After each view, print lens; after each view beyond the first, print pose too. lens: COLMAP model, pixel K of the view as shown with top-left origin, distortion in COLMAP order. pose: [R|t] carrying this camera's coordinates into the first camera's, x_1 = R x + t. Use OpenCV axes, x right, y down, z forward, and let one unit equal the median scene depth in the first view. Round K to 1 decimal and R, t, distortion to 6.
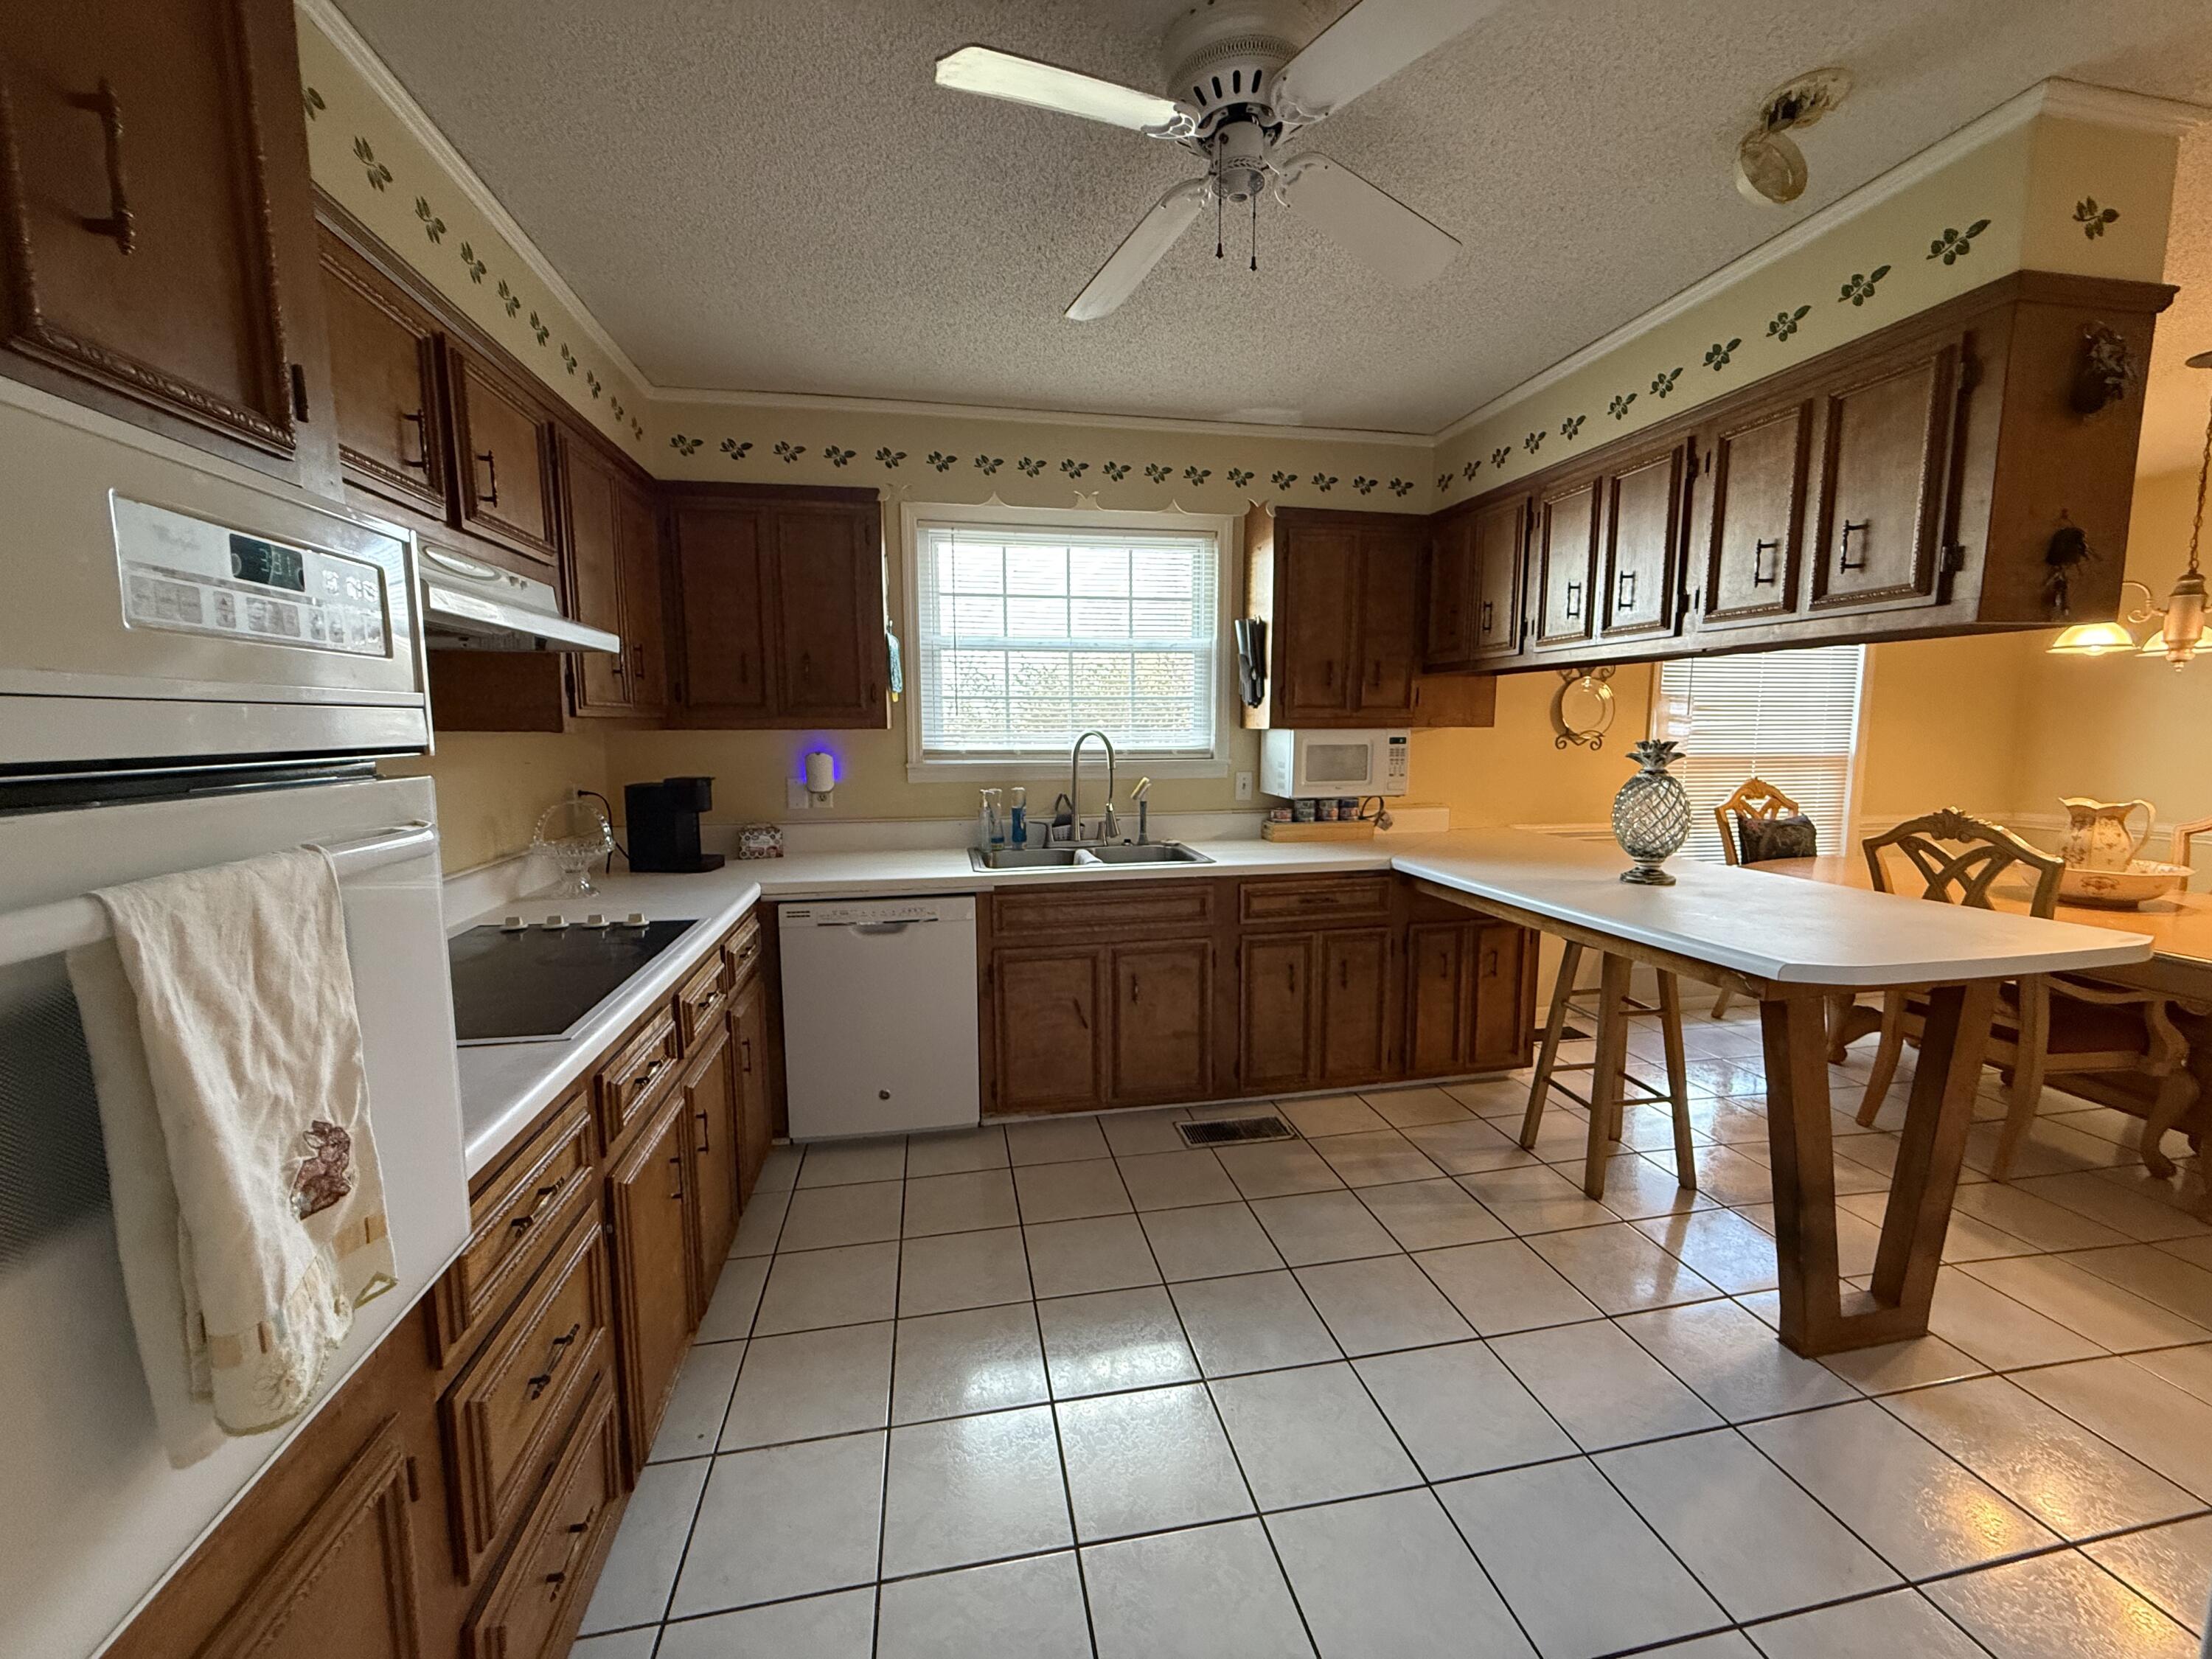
lens RADIAL K [[882.1, 0, 1108.4], [0, 882.1, 828.9], [0, 0, 1]] dist [0.000088, 0.000089]
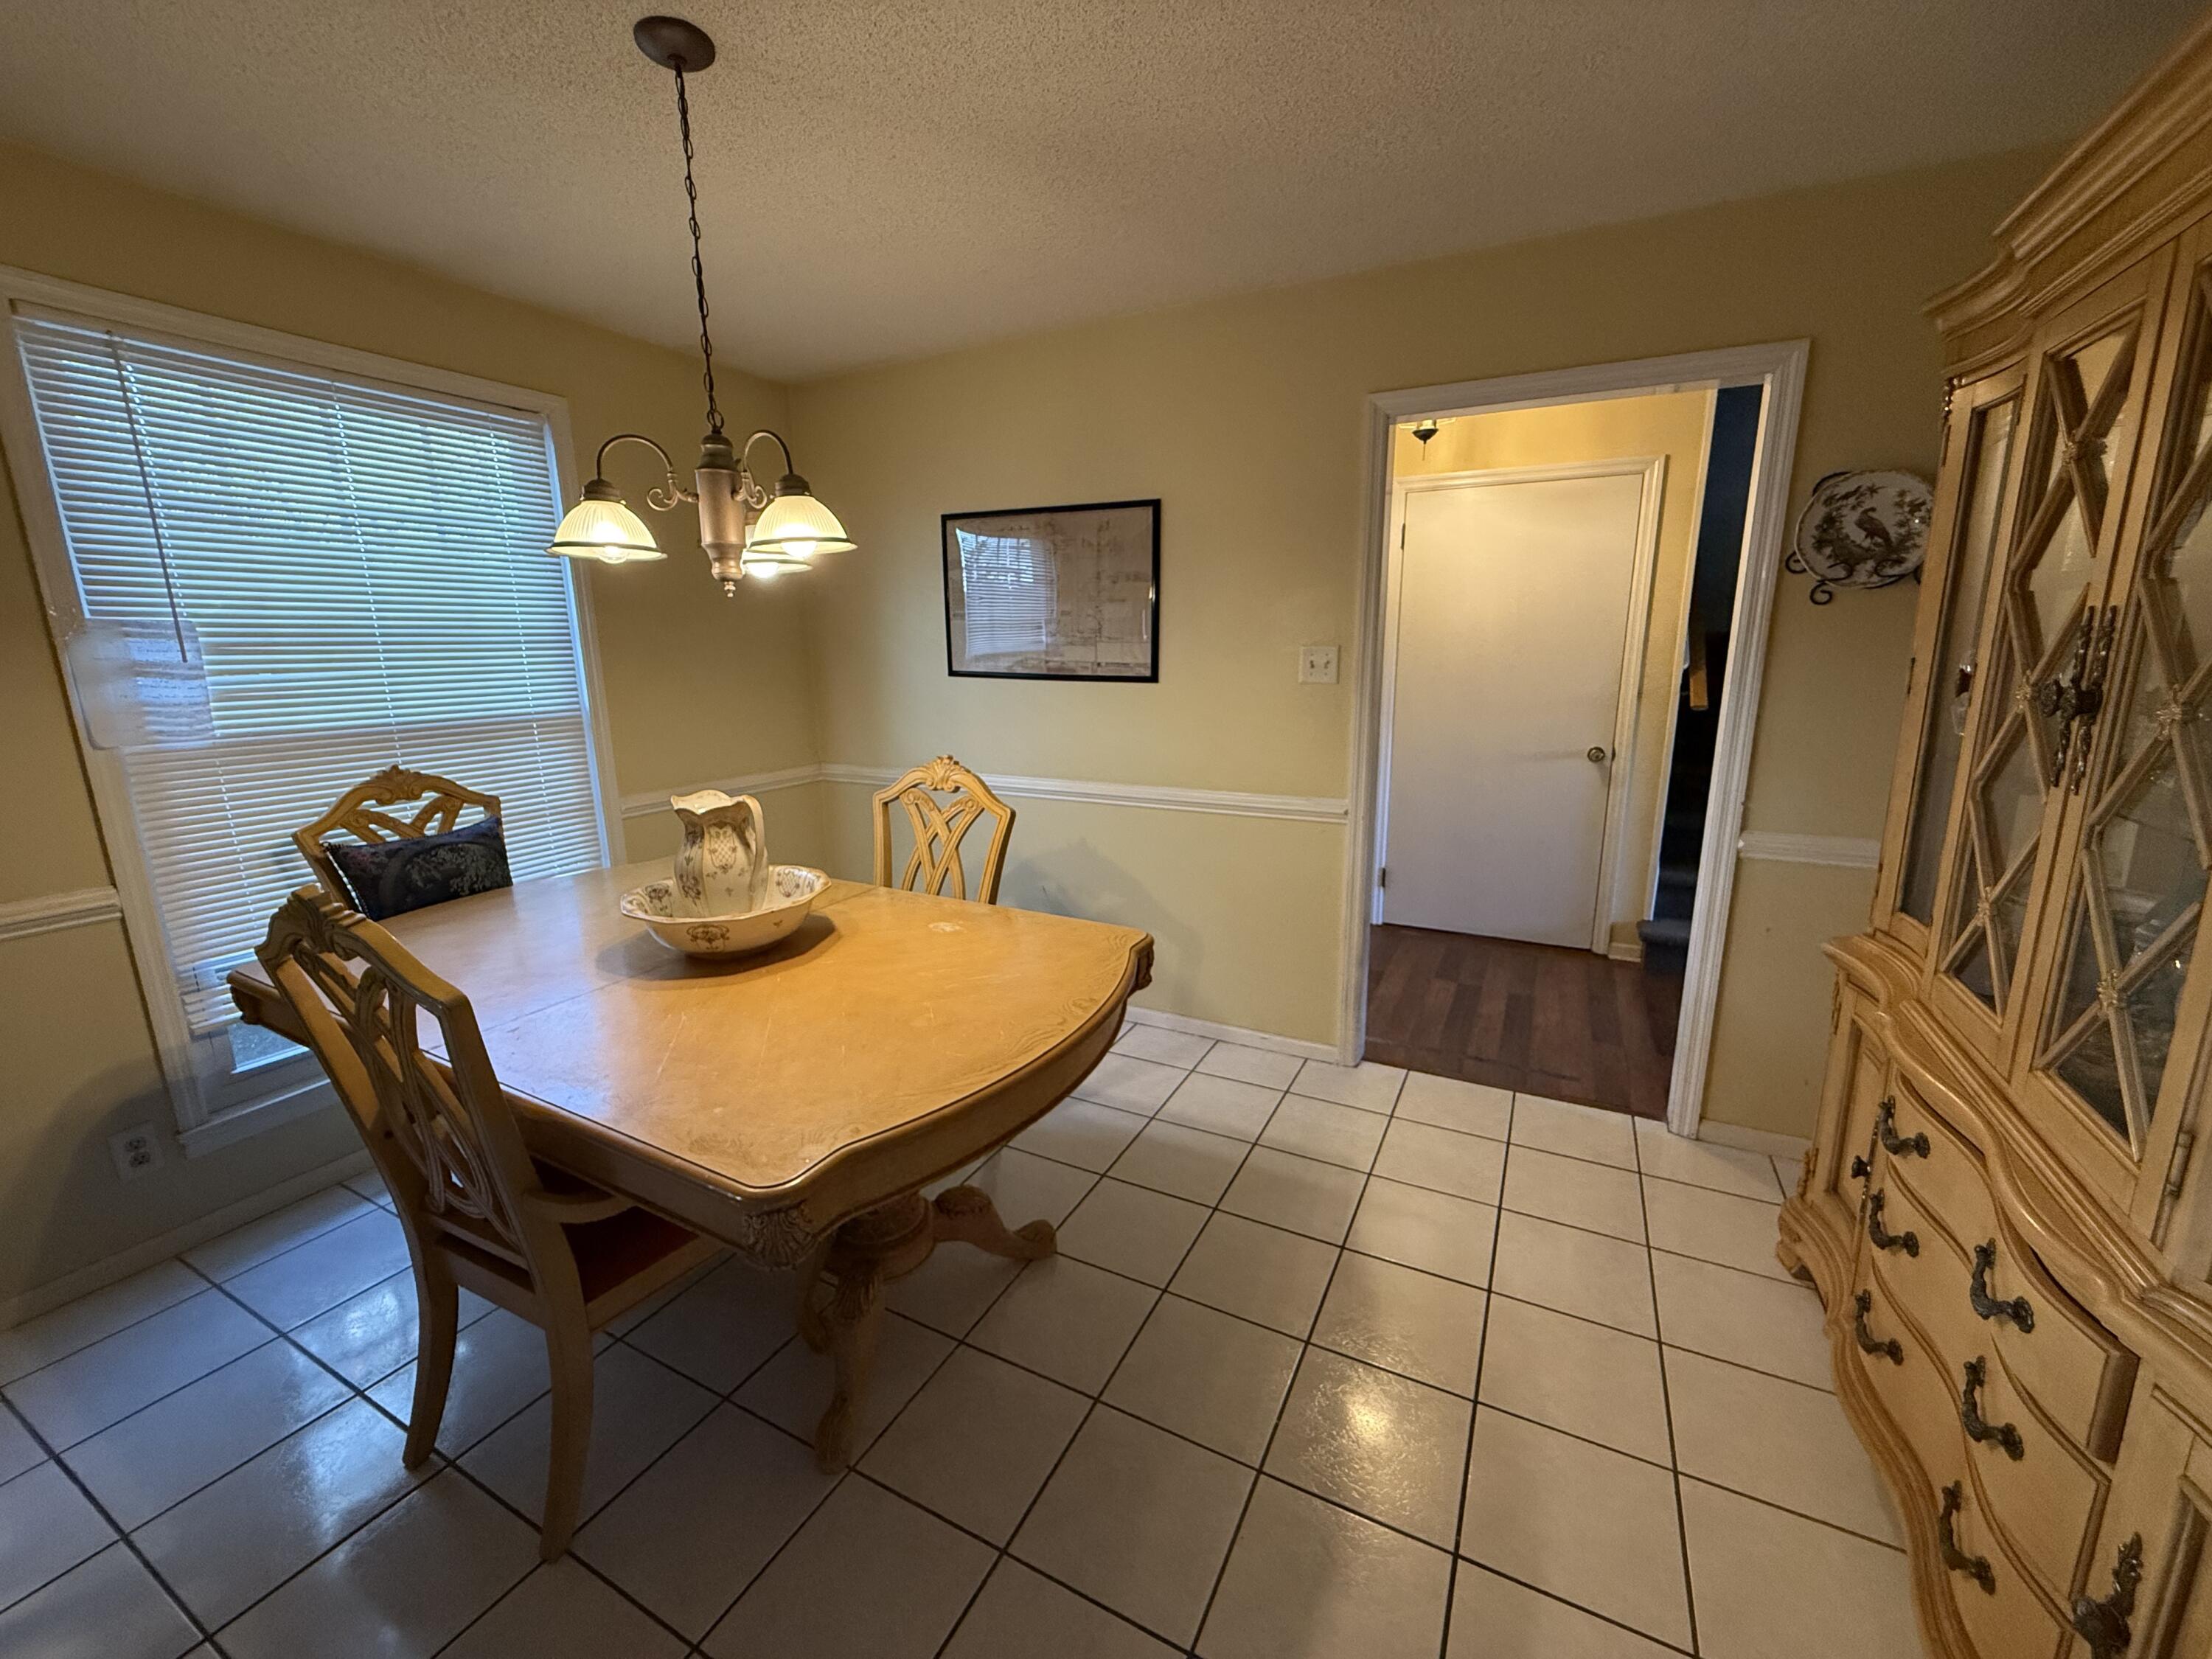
lens RADIAL K [[882.1, 0, 1111.2], [0, 882.1, 820.7], [0, 0, 1]] dist [0.000088, 0.000089]
pose [[0.622238, -0.164268, 0.765400, 0.603506], [0.102236, 0.986414, 0.128588, -0.051152], [-0.776124, -0.001761, 0.630578, 0.272008]]
